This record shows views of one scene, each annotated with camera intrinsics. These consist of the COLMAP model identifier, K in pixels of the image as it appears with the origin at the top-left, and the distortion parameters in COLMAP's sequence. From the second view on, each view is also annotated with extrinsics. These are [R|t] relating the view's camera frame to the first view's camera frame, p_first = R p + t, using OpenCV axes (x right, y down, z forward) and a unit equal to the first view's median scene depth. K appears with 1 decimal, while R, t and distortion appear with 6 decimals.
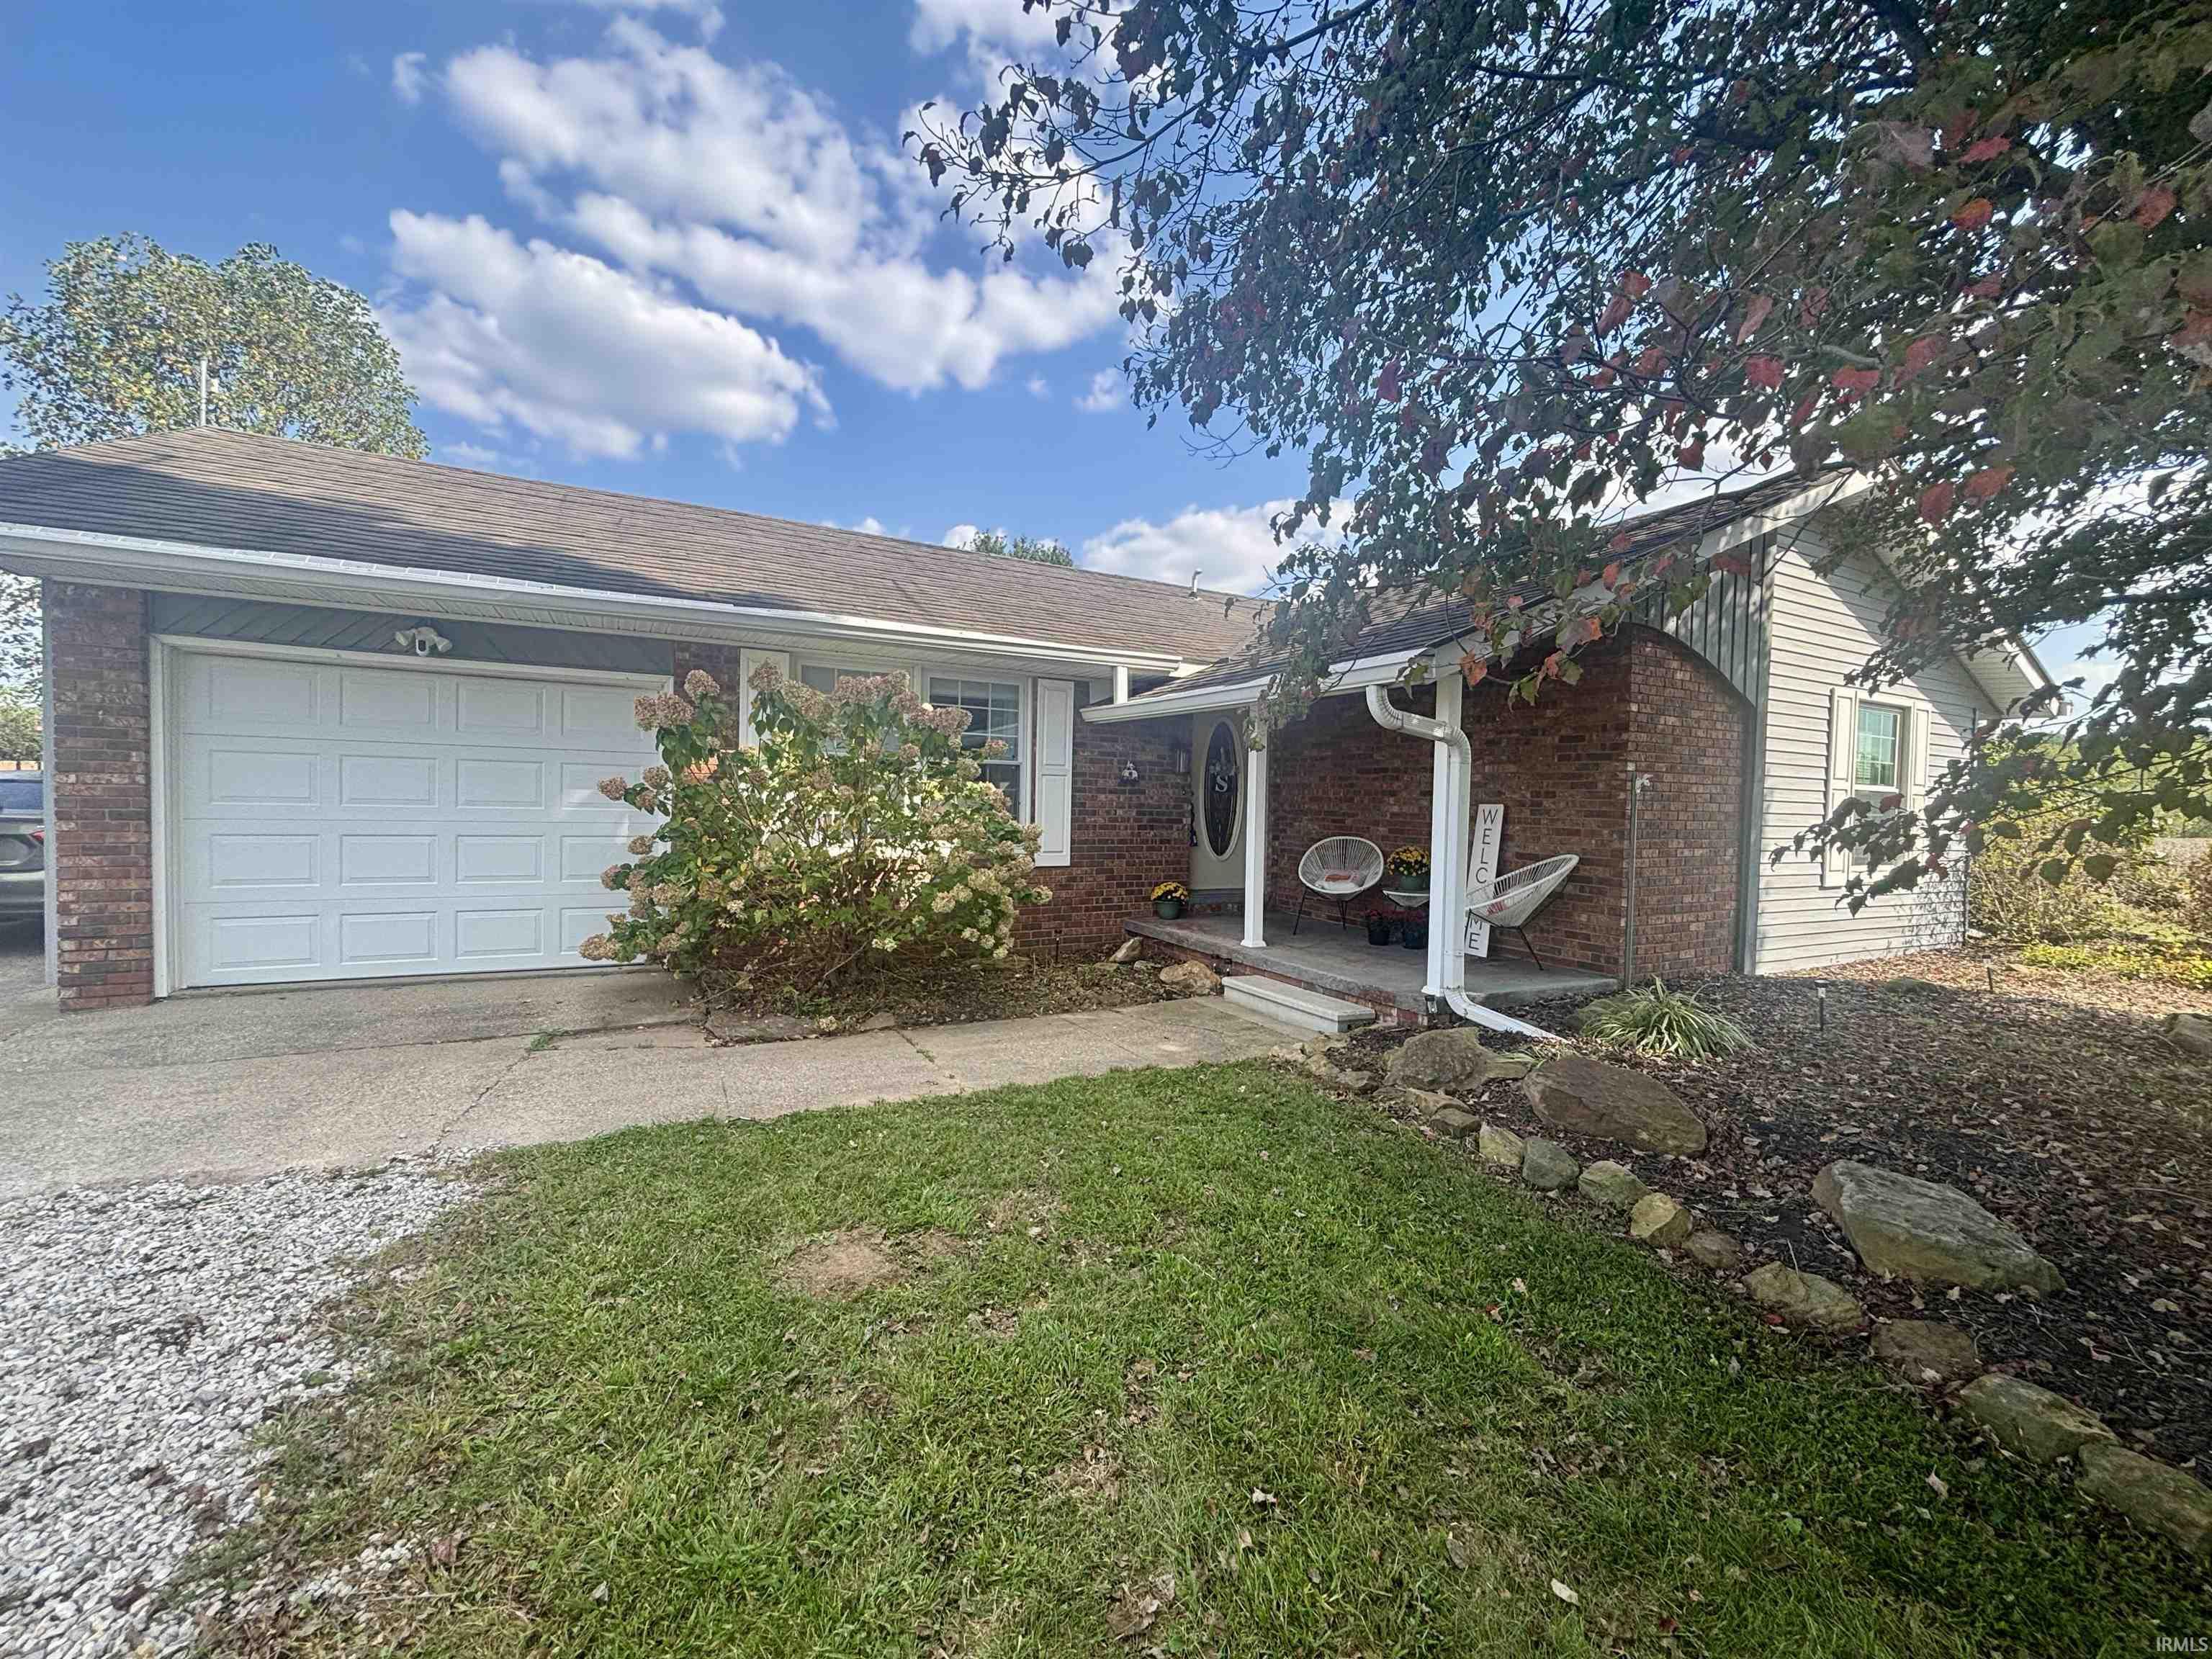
lens RADIAL K [[890.8, 0, 1096.4], [0, 890.8, 834.4], [0, 0, 1]] dist [-0.006927, -0.000098]
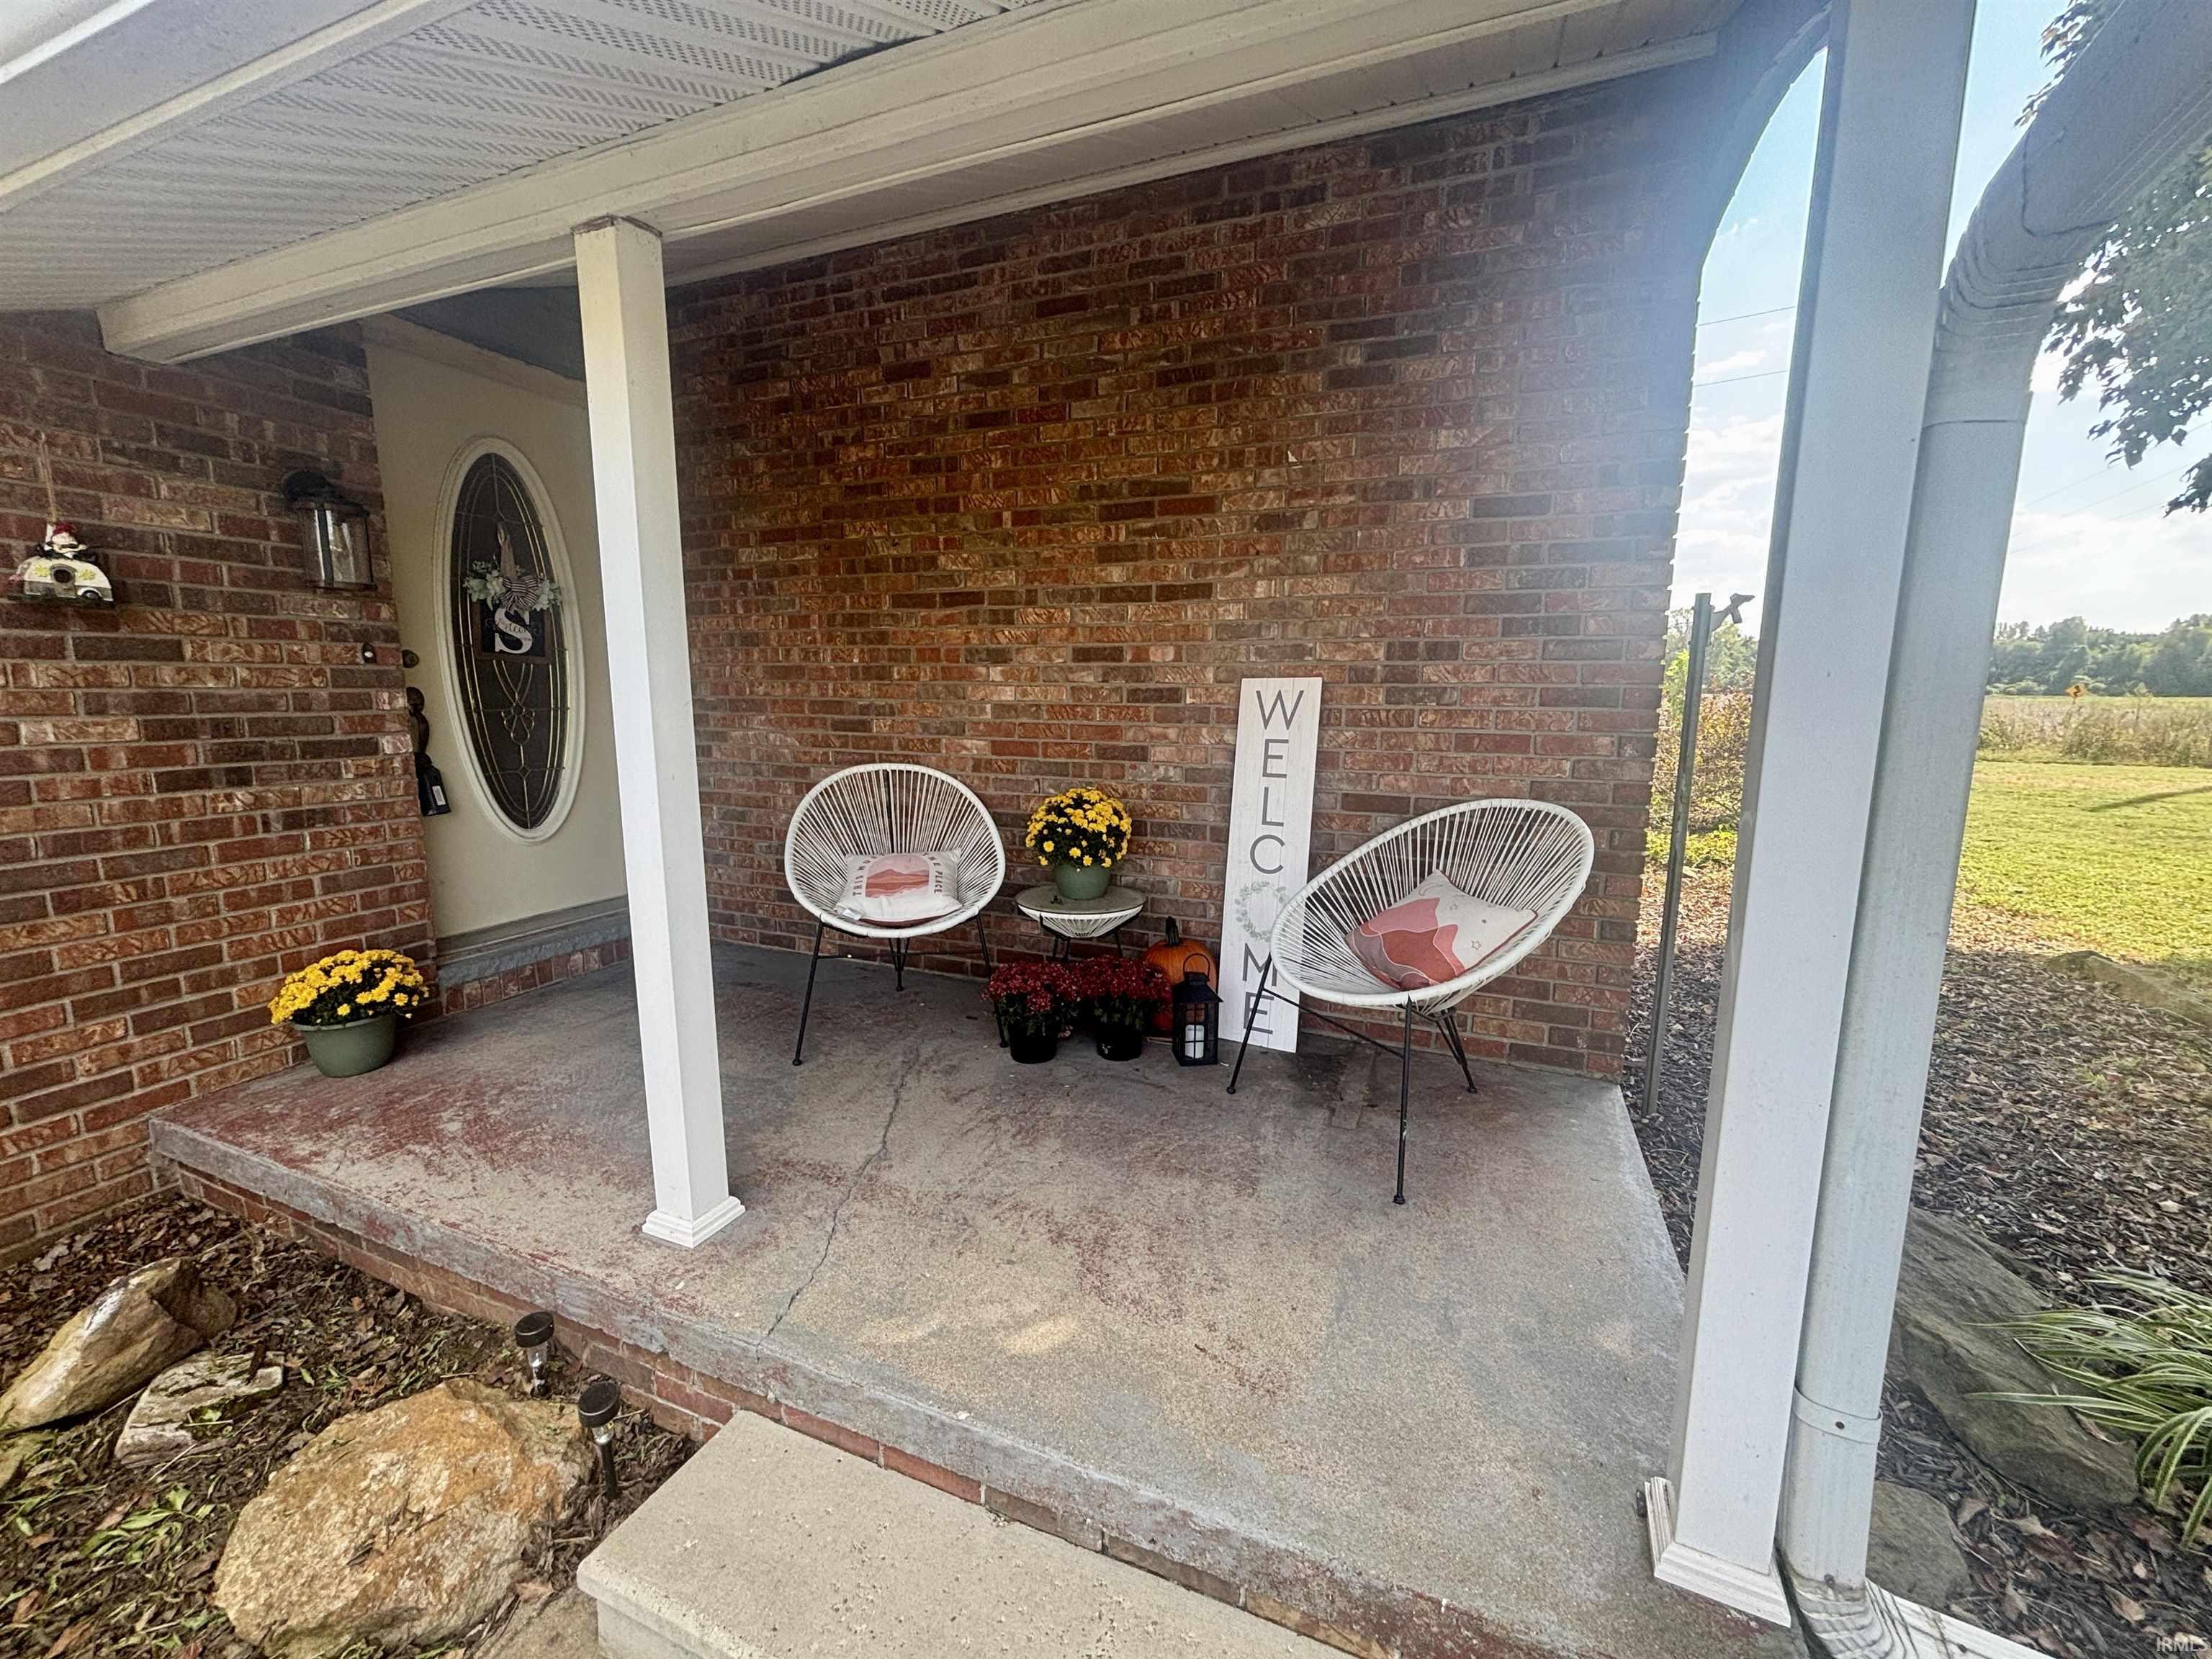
lens RADIAL K [[899.4, 0, 1093.8], [0, 899.4, 833.1], [0, 0, 1]] dist [0.015746, -0.000213]
pose [[0.781793, -0.120811, 0.611722, 0.098377], [0.038135, 0.988478, 0.146480, -0.022850], [-0.622370, -0.091190, 0.777393, 0.608358]]
